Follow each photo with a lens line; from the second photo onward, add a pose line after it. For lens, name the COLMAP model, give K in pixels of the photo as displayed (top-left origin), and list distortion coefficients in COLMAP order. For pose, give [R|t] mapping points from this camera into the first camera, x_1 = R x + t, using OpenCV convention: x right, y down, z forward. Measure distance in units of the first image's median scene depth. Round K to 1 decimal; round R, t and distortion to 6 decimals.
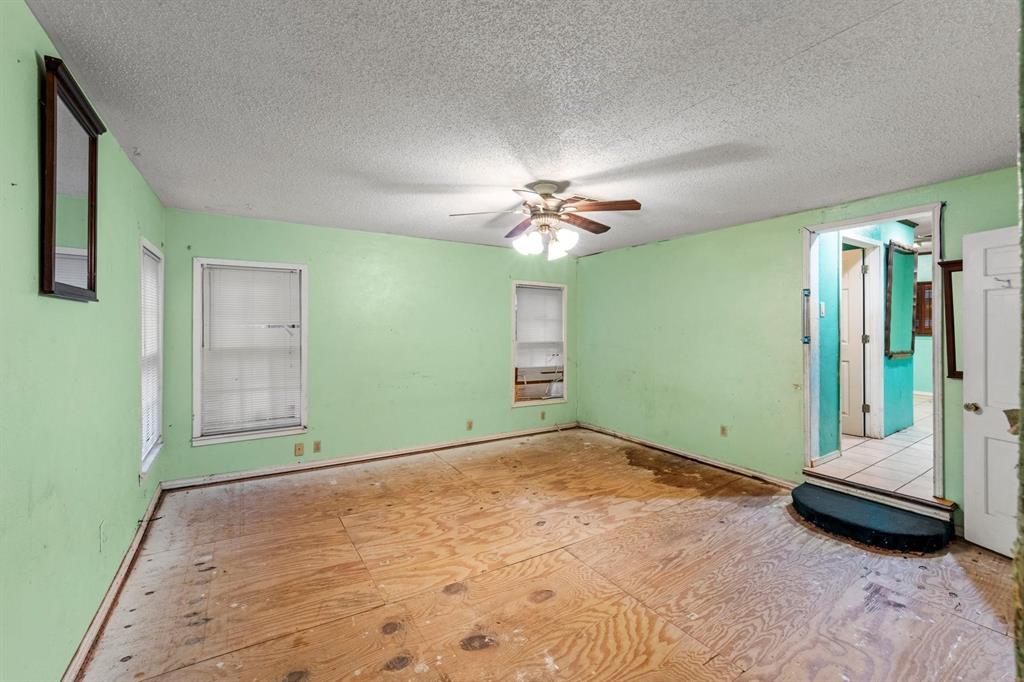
lens RADIAL K [[420.4, 0, 508.6], [0, 420.4, 324.6], [0, 0, 1]] dist [0.003077, -0.000239]
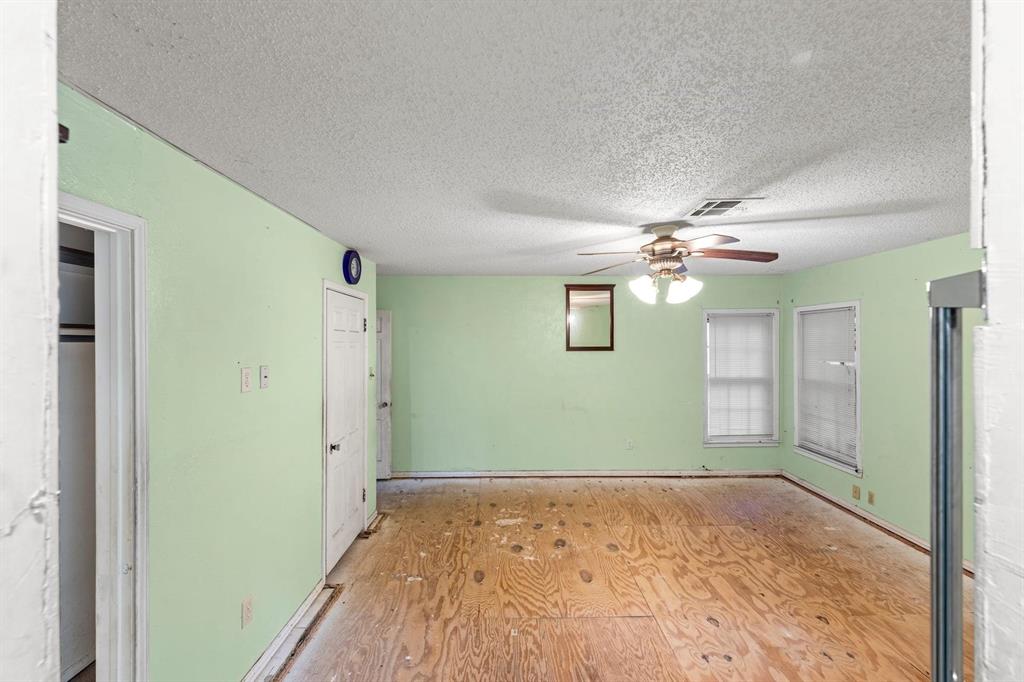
lens RADIAL K [[420.4, 0, 511.9], [0, 420.4, 340.7], [0, 0, 1]] dist [0.003077, -0.000239]
pose [[-0.522599, 0.001493, -0.852577, 1.066031], [0.005389, 0.999984, -0.001552, -0.077450], [0.852561, -0.005406, -0.522599, 1.201181]]
